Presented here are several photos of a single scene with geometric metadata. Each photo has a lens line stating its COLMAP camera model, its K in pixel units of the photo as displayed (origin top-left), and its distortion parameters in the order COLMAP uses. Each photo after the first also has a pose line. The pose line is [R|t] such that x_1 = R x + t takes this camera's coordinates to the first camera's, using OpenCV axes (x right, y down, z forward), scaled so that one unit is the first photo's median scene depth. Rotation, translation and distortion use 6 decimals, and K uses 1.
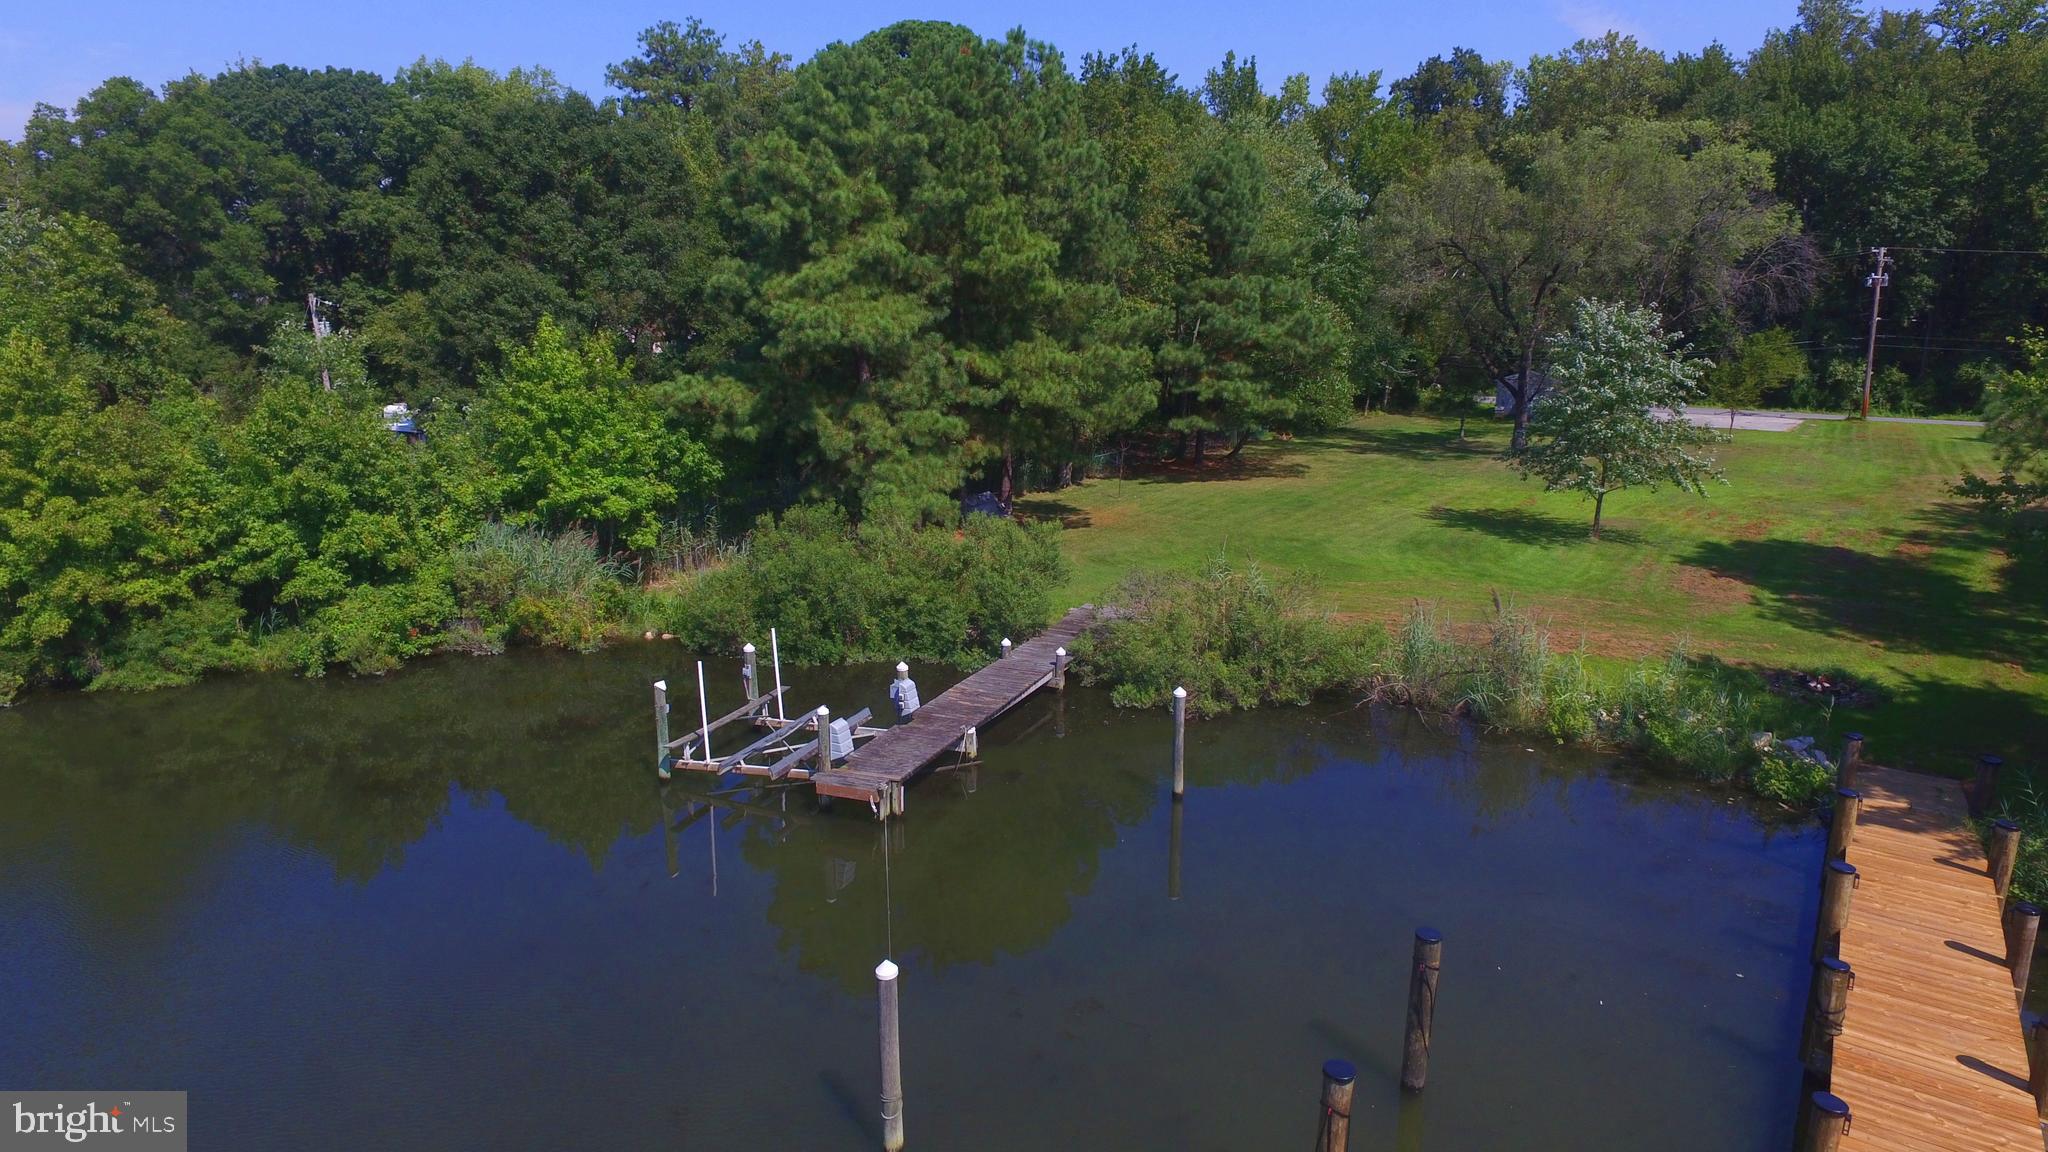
lens RADIAL K [[1187.9, 0, 1027.8], [0, 1187.9, 571.8], [0, 0, 1]] dist [-0.011148, 0.014918]
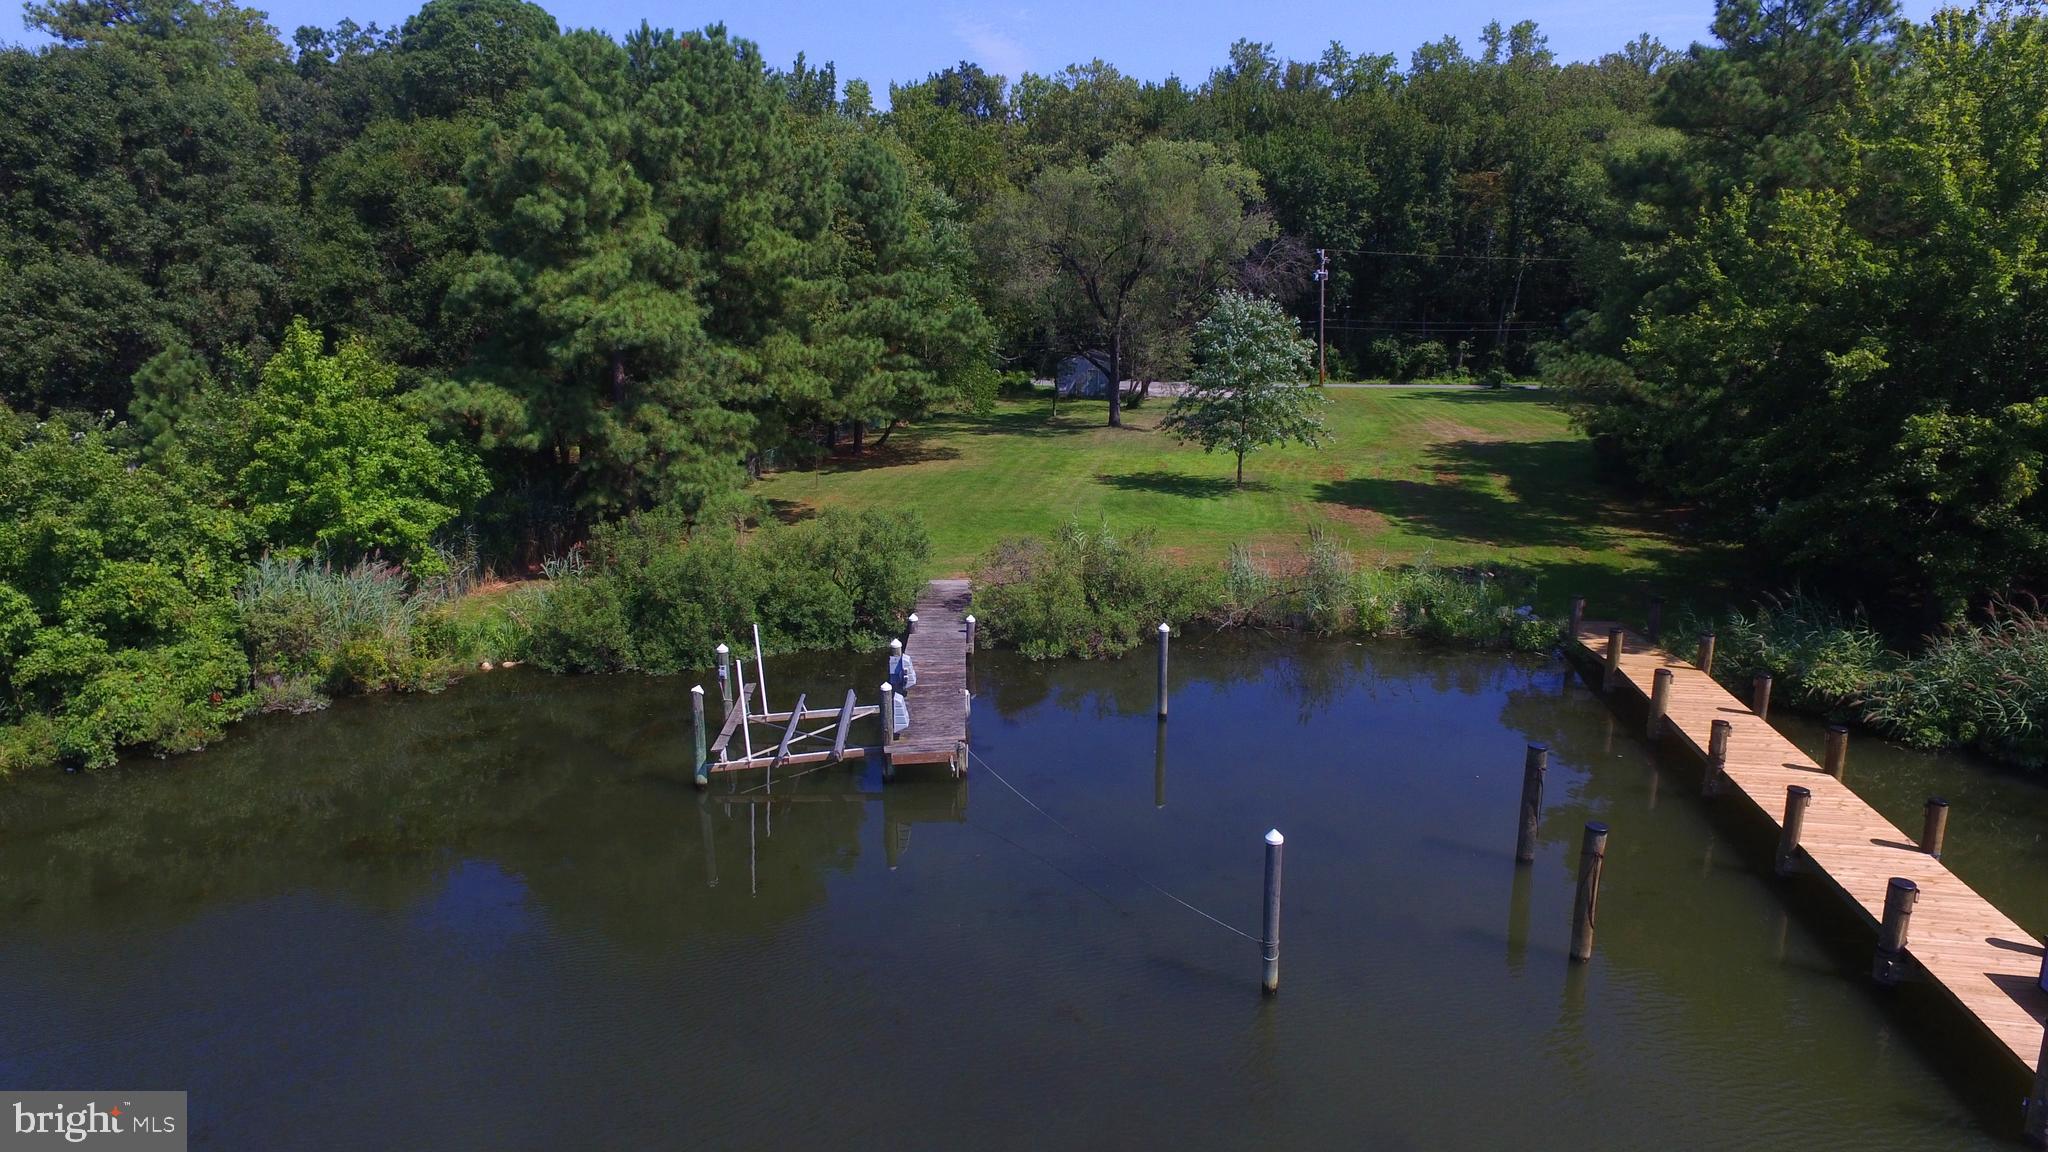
lens RADIAL K [[1187.9, 0, 1027.8], [0, 1187.9, 571.8], [0, 0, 1]] dist [-0.011148, 0.014918]
pose [[0.898757, -0.106365, 0.425349, -0.280029], [0.104460, 0.994138, 0.027876, -0.000348], [-0.425821, 0.019378, 0.904600, -0.005326]]
